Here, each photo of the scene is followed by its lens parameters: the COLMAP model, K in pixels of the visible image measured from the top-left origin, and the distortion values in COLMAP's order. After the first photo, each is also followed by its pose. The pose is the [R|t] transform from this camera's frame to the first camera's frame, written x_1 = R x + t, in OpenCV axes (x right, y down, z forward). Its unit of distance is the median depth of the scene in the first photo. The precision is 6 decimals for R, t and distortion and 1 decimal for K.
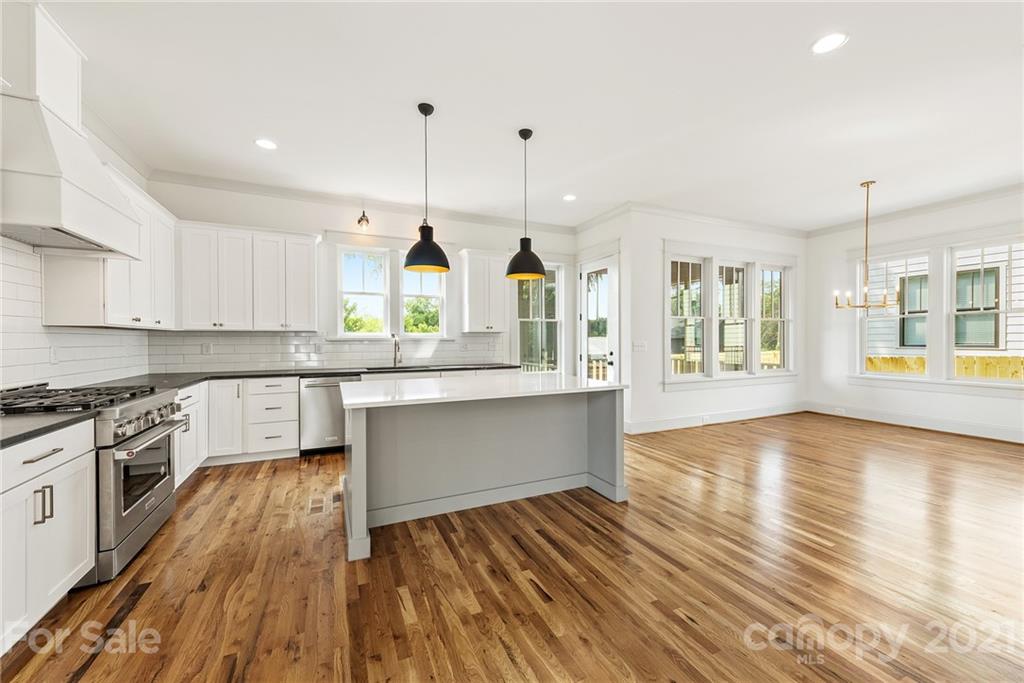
lens RADIAL K [[401.5, 0, 516.9], [0, 401.5, 338.5], [0, 0, 1]] dist [0.015742, -0.002125]
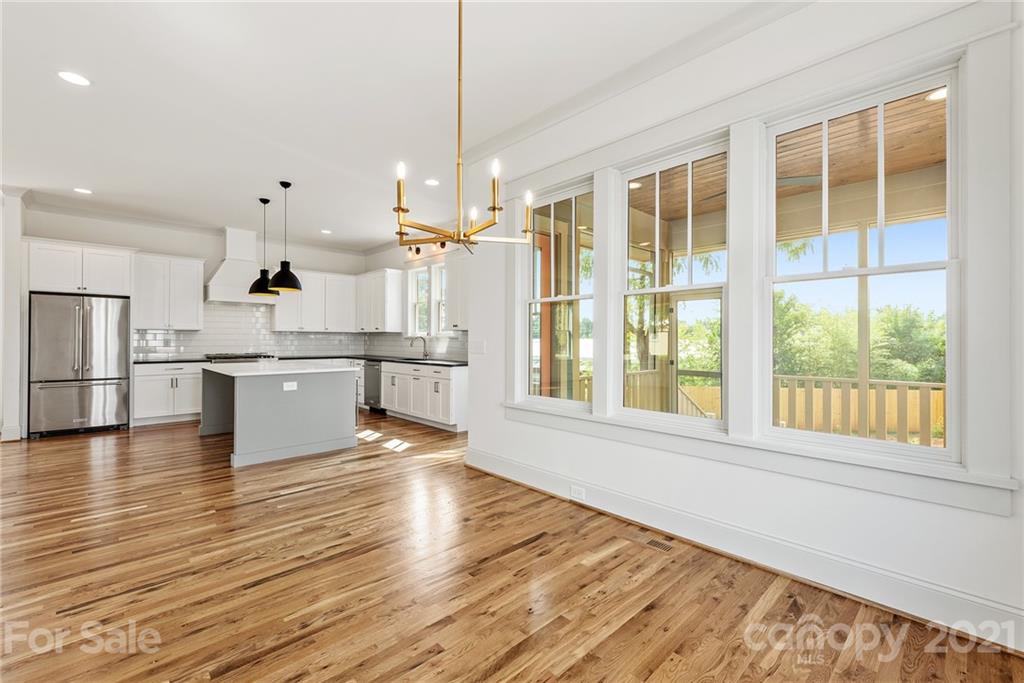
lens RADIAL K [[434.8, 0, 519.0], [0, 434.8, 328.6], [0, 0, 1]] dist [0.011594, -0.001035]
pose [[0.323971, -0.019517, -0.945866, 1.375234], [-0.003096, 0.999760, -0.021690, 0.004488], [0.946062, 0.009956, 0.323833, 1.048430]]
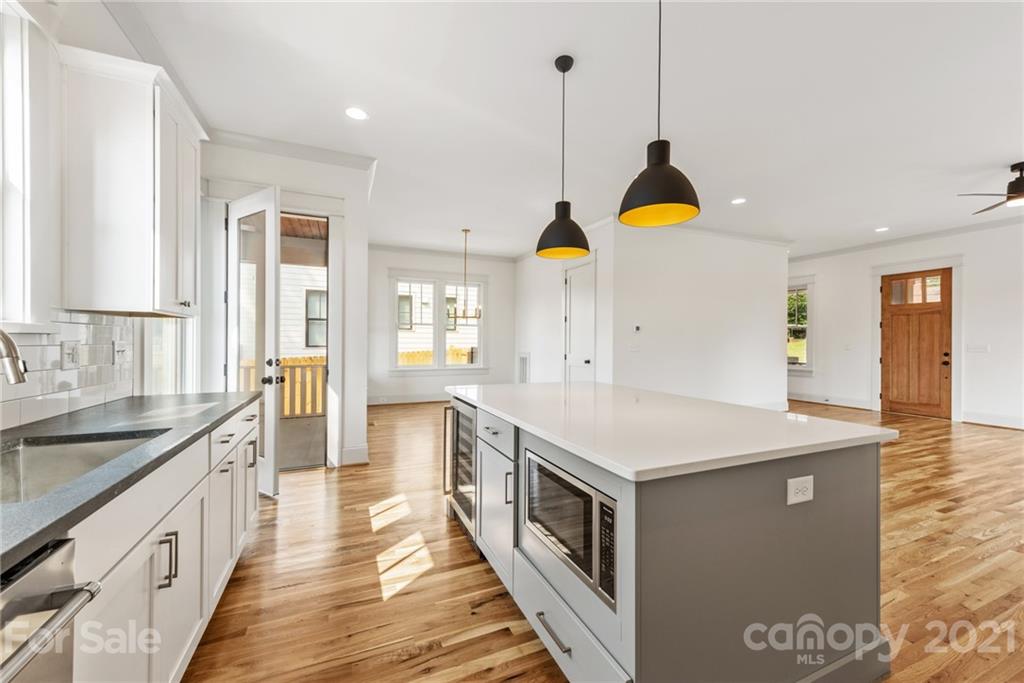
lens RADIAL K [[401.5, 0, 520.2], [0, 401.5, 343.4], [0, 0, 1]] dist [0.015742, -0.002125]
pose [[0.021678, 0.001003, 0.999765, -0.601679], [-0.006885, 0.999976, -0.000853, 0.013763], [-0.999741, -0.006864, 0.021684, 0.876975]]
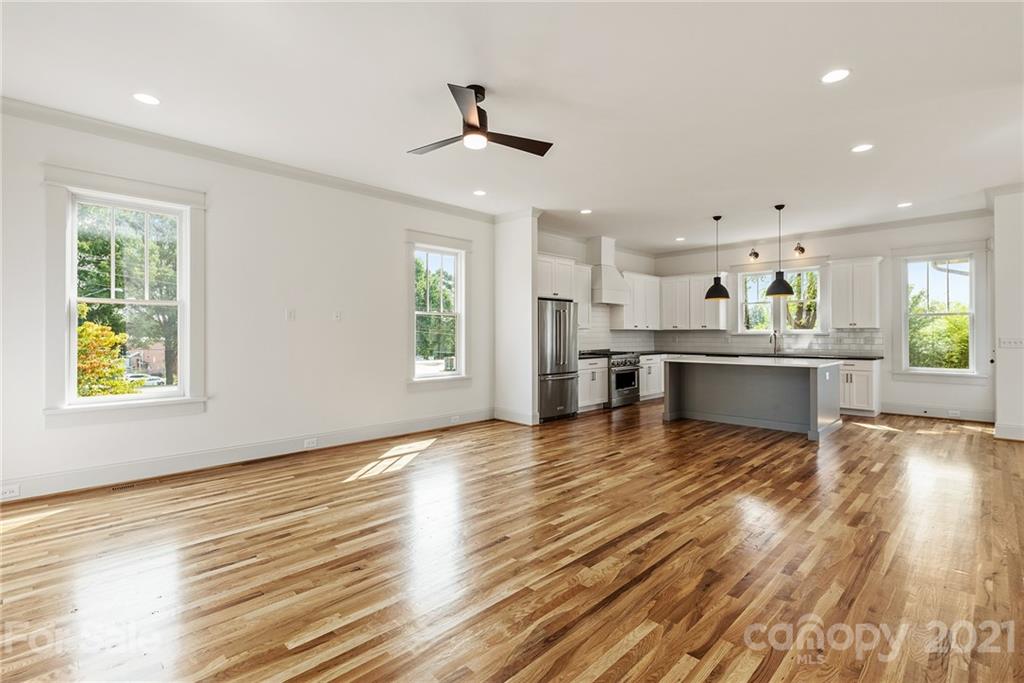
lens RADIAL K [[475.9, 0, 514.8], [0, 475.9, 331.7], [0, 0, 1]] dist [0.006109, -0.000785]
pose [[0.332870, -0.002195, -0.942970, 1.207965], [0.002245, 0.999996, -0.001536, -0.008996], [0.942970, -0.001605, 0.332873, -0.516952]]
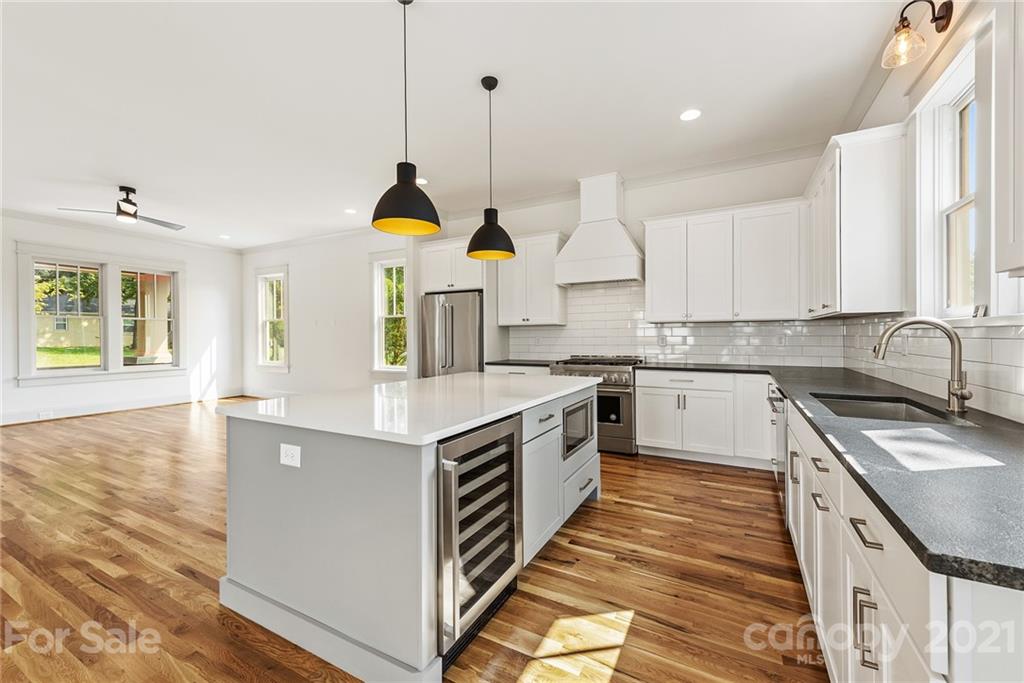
lens RADIAL K [[401.5, 0, 520.8], [0, 401.5, 340.5], [0, 0, 1]] dist [0.015742, -0.002125]
pose [[-0.799490, 0.013056, -0.600538, 0.212425], [0.009229, 0.999913, 0.009453, 0.012434], [0.600609, 0.002015, -0.799540, 1.314485]]
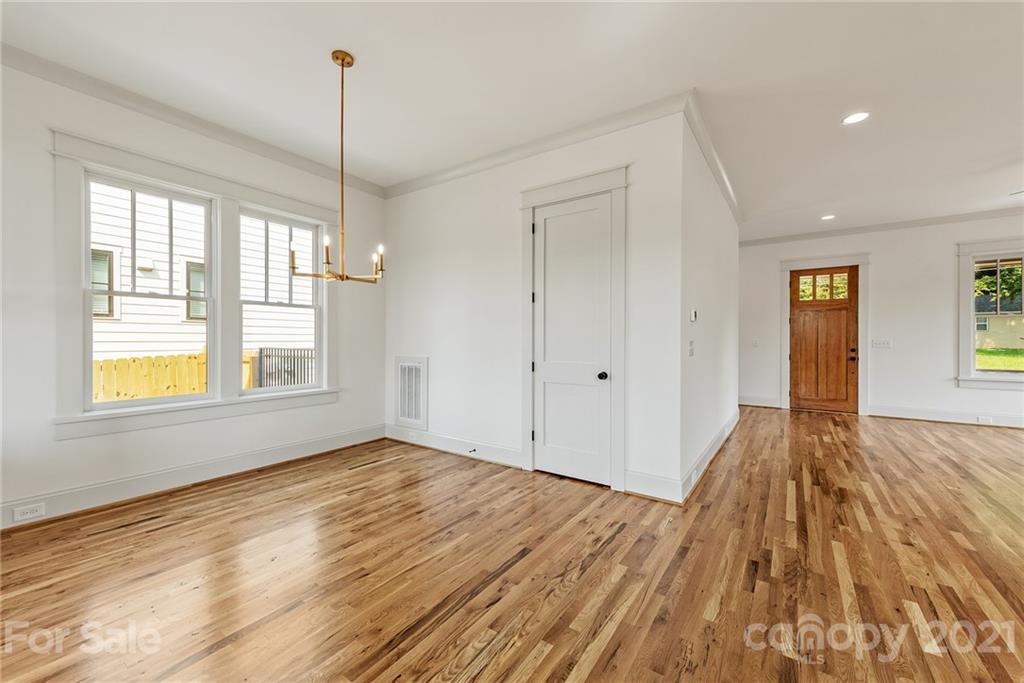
lens RADIAL K [[401.5, 0, 518.4], [0, 401.5, 339.5], [0, 0, 1]] dist [0.015742, -0.002125]
pose [[-0.503095, 0.005020, 0.864216, 0.290385], [-0.000294, 0.999982, -0.005980, 0.011601], [-0.864231, -0.003262, -0.503085, 1.208113]]
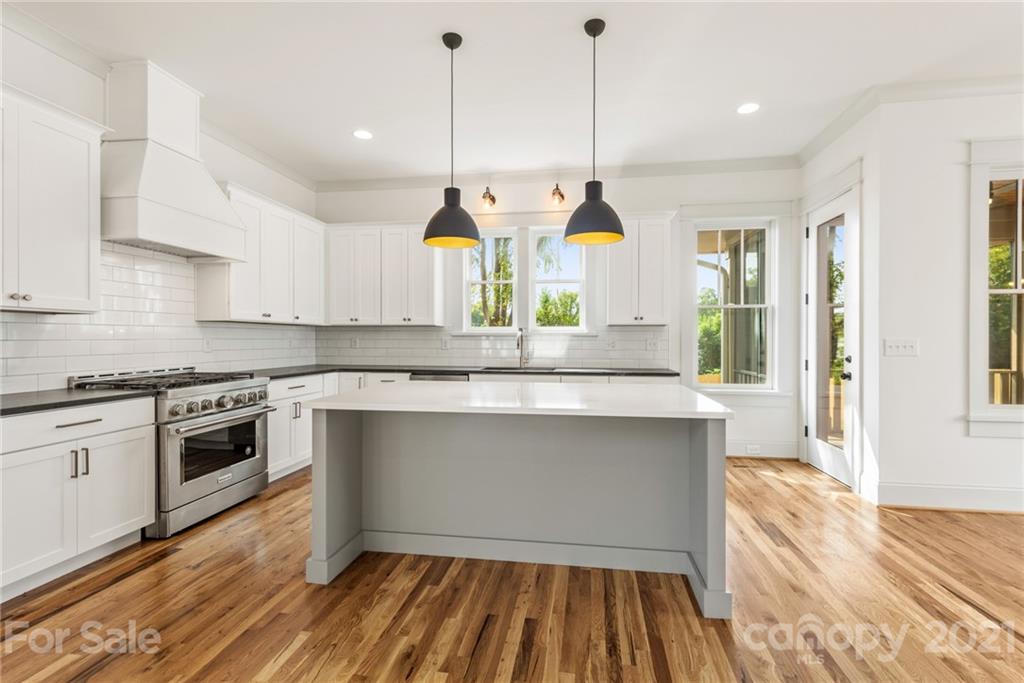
lens RADIAL K [[475.9, 0, 516.6], [0, 475.9, 338.3], [0, 0, 1]] dist [0.006109, -0.000785]
pose [[0.829882, 0.004727, -0.557919, 0.299965], [-0.003252, 0.999988, 0.003634, 0.008451], [0.557930, -0.001202, 0.829887, 0.218266]]
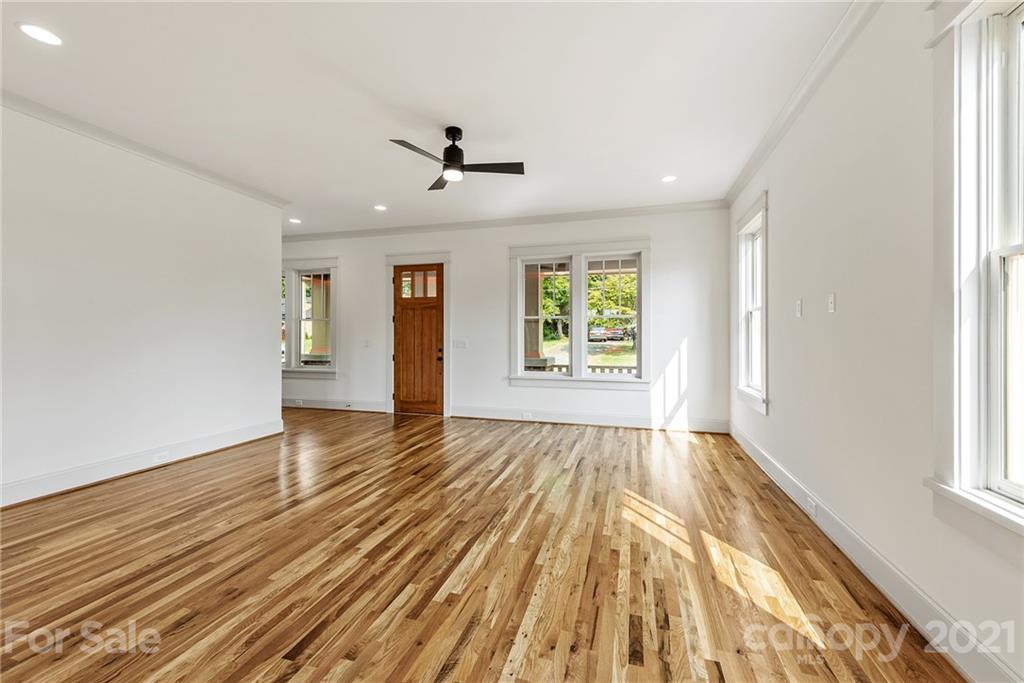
lens RADIAL K [[401.5, 0, 516.8], [0, 401.5, 335.4], [0, 0, 1]] dist [0.015742, -0.002125]
pose [[-0.750296, 0.007046, 0.661065, -0.233976], [-0.000769, 0.999933, -0.011530, 0.004712], [-0.661102, -0.009159, -0.750240, 0.228804]]
